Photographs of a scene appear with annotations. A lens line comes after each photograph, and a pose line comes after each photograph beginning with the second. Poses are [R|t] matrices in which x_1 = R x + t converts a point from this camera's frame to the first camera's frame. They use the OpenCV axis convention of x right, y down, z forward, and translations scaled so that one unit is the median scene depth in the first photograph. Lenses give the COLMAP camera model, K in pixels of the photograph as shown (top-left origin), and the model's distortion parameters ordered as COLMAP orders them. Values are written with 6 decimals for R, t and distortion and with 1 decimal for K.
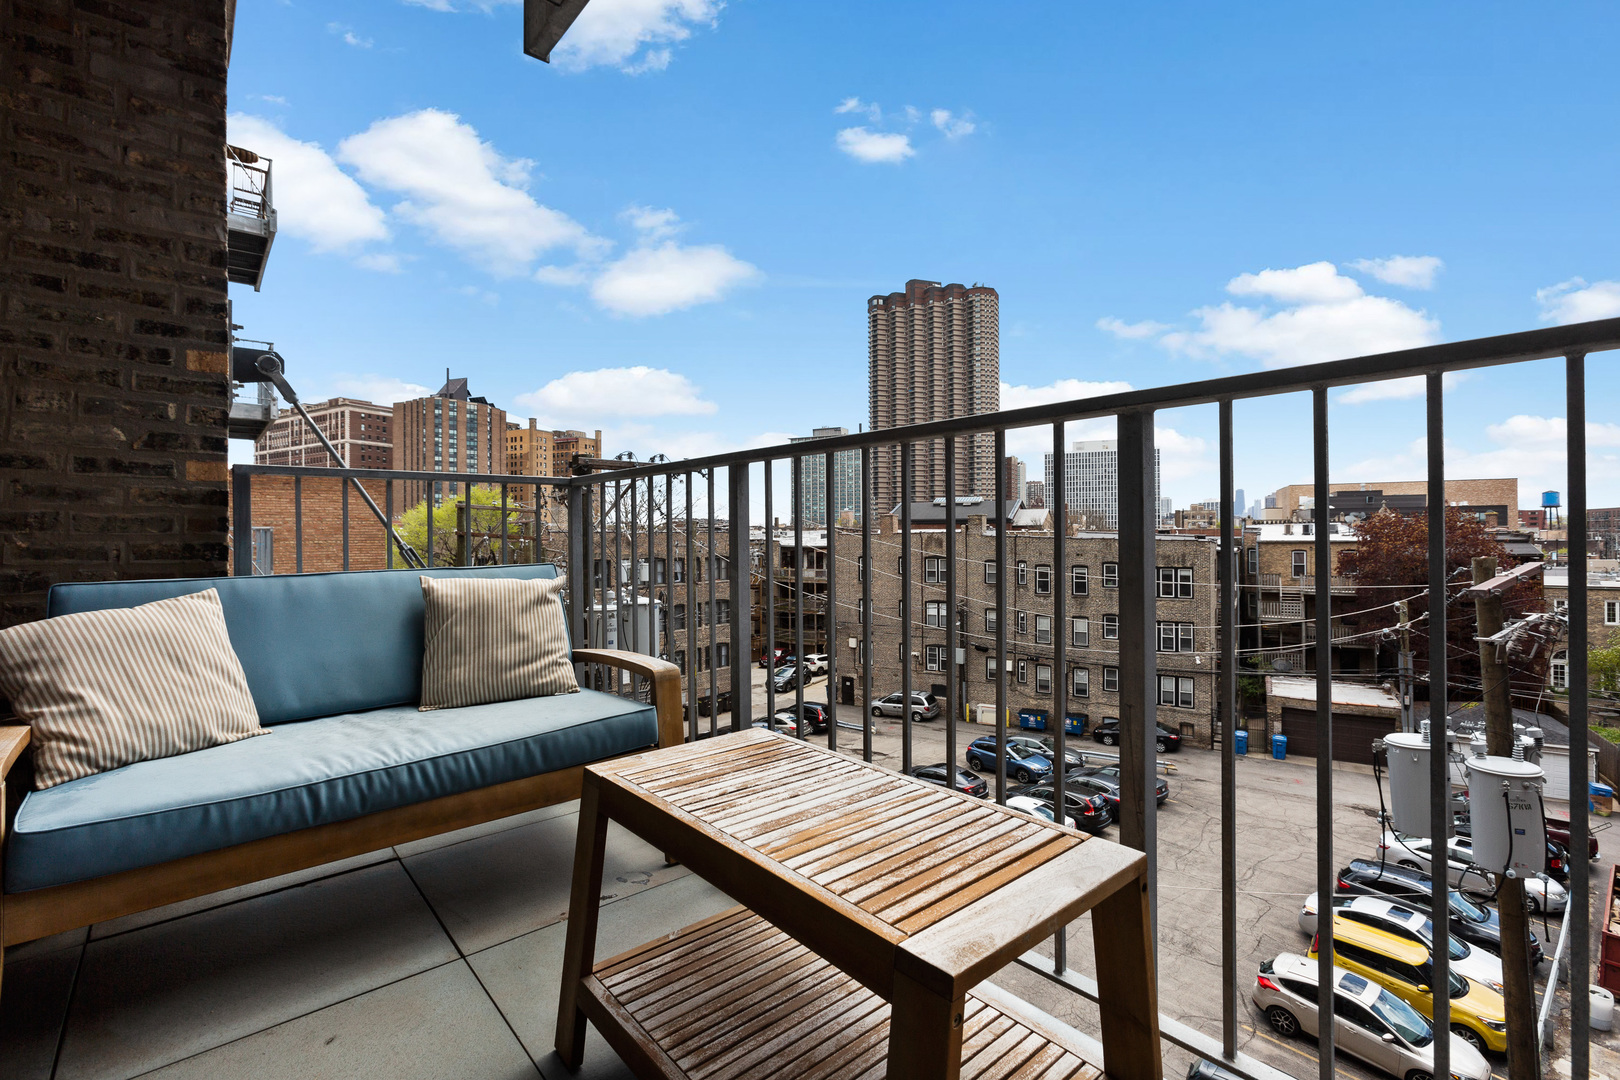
lens RADIAL K [[736.9, 0, 809.2], [0, 736.9, 534.2], [0, 0, 1]] dist [-0.020670, 0.017909]
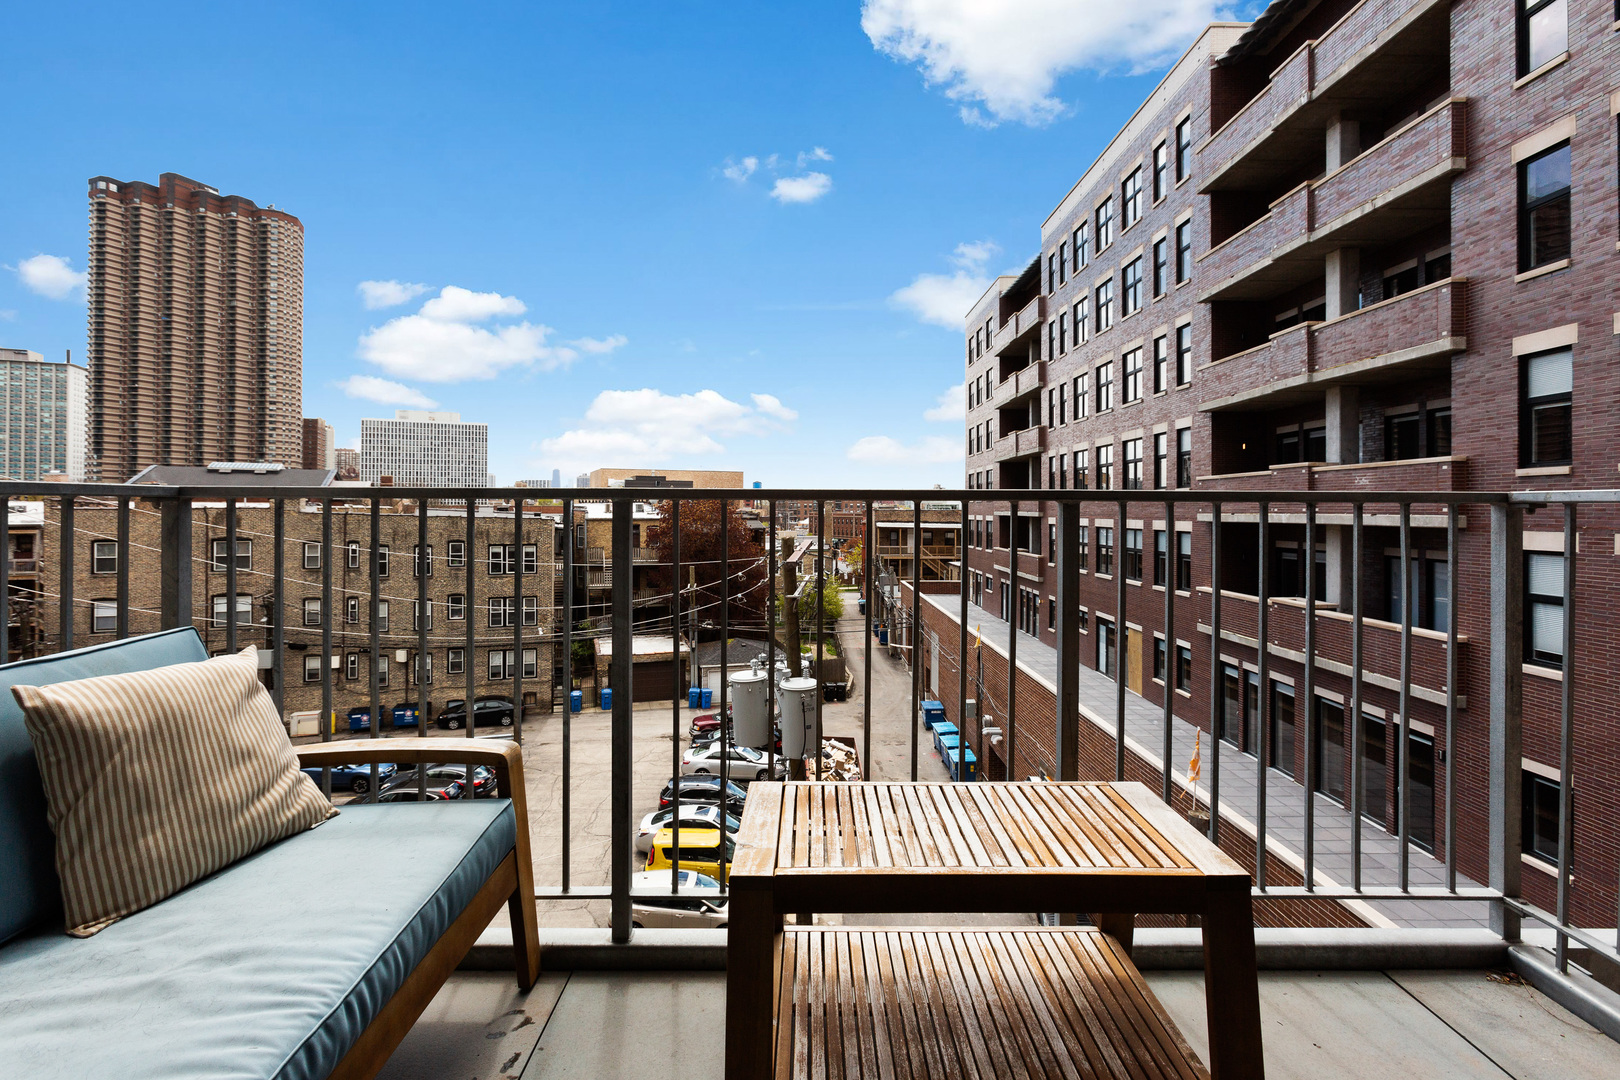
lens RADIAL K [[736.0, 0, 807.6], [0, 736.0, 508.6], [0, 0, 1]] dist [-0.000362, 0.000454]
pose [[0.651776, 0.010441, 0.758340, -0.615531], [-0.009642, 0.999938, -0.005479, -0.083705], [-0.758350, -0.003741, 0.651836, 0.223036]]
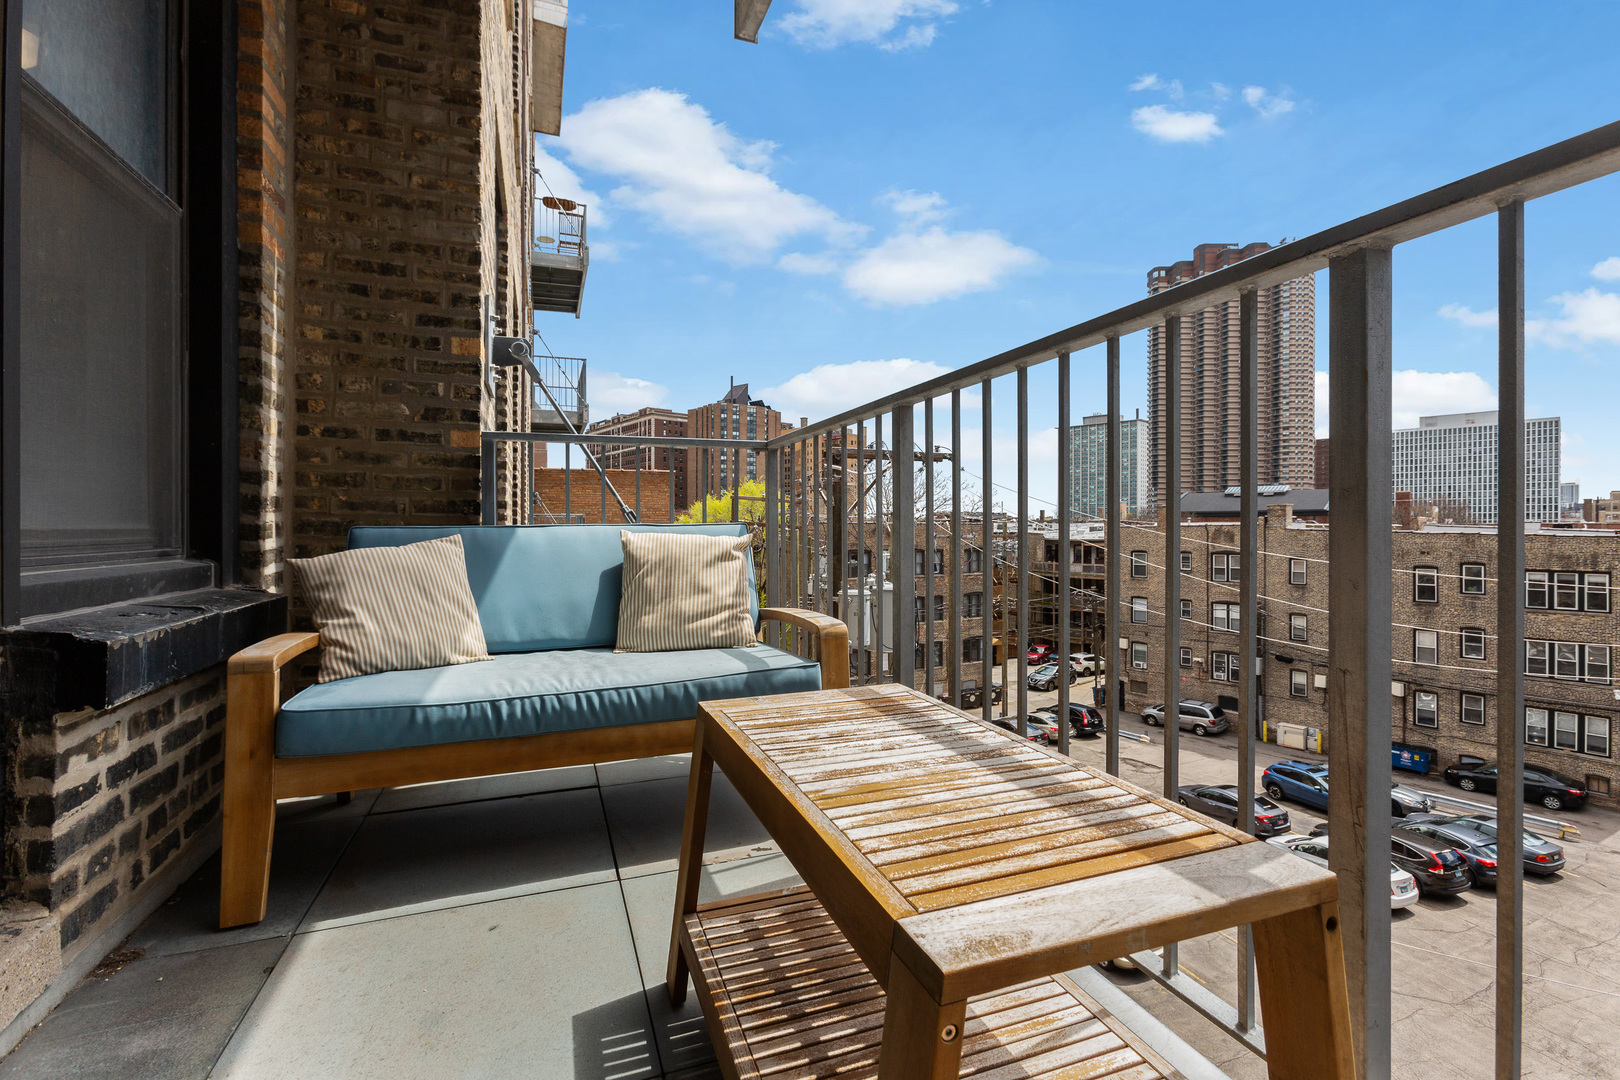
lens RADIAL K [[726.7, 0, 809.8], [0, 726.7, 532.2], [0, 0, 1]] dist [0.000908, 0.001343]
pose [[0.938309, 0.007820, -0.345709, 0.108456], [-0.005437, 0.999954, 0.007864, 0.052831], [0.345755, -0.005499, 0.938309, 0.091228]]
